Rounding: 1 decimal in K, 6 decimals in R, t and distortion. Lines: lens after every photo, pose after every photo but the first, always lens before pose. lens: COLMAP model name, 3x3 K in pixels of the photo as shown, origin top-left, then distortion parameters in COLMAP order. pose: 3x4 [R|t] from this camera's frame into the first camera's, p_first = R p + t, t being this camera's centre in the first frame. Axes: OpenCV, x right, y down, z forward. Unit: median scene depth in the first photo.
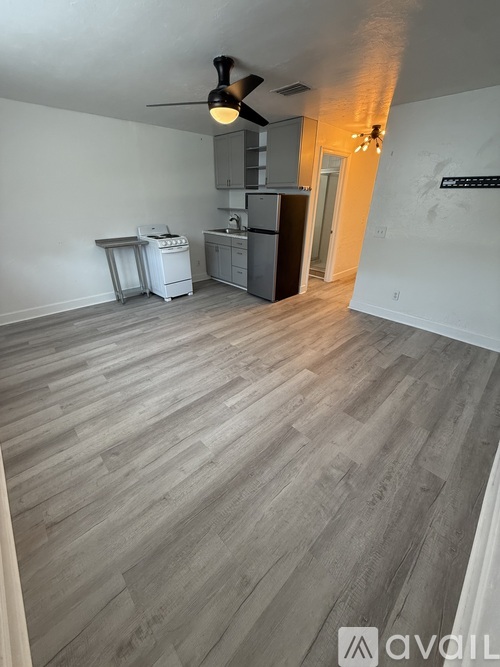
lens RADIAL K [[264.2, 0, 250.0], [0, 264.2, 333.5], [0, 0, 1]] dist [-0.002274, -0.000243]
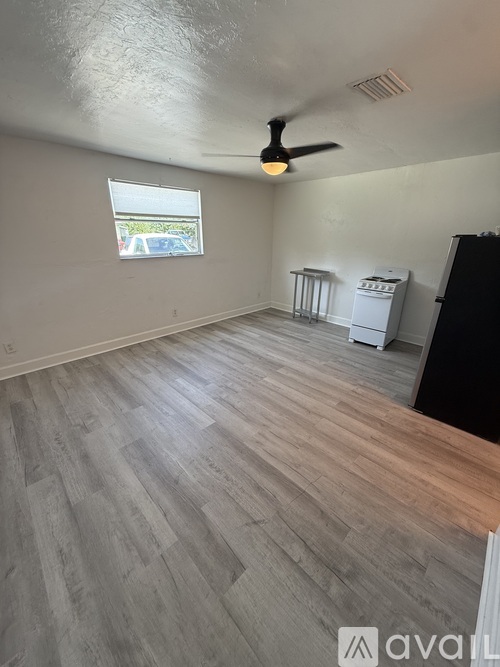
lens RADIAL K [[264.2, 0, 250.0], [0, 264.2, 333.5], [0, 0, 1]] dist [-0.002274, -0.000243]
pose [[0.014387, 0.345589, -0.938276, 0.815782], [-0.467546, 0.831793, 0.299200, -0.374038], [0.883852, 0.434383, 0.173546, 0.710491]]
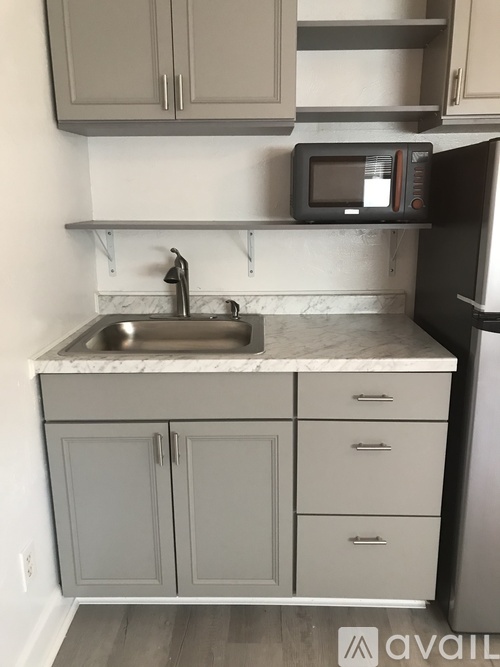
lens RADIAL K [[542.4, 0, 256.1], [0, 542.4, 335.6], [0, 0, 1]] dist [0.026540, -0.015347]
pose [[0.710639, -0.191432, 0.677012, -0.496159], [0.336039, 0.937769, -0.087565, -0.548351], [-0.618118, 0.289730, 0.730744, 1.121642]]
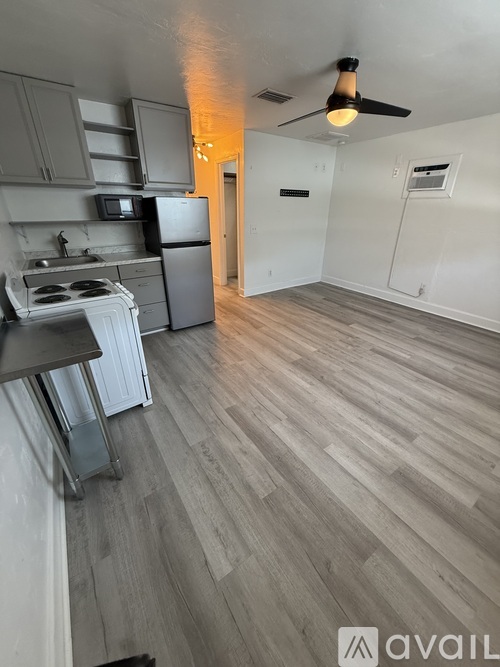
lens RADIAL K [[264.2, 0, 250.0], [0, 264.2, 333.5], [0, 0, 1]] dist [-0.002274, -0.000243]
pose [[0.159547, -0.436382, 0.885503, -0.954281], [0.452242, 0.829642, 0.327370, -0.443886], [-0.877509, 0.348231, 0.329716, 0.875975]]
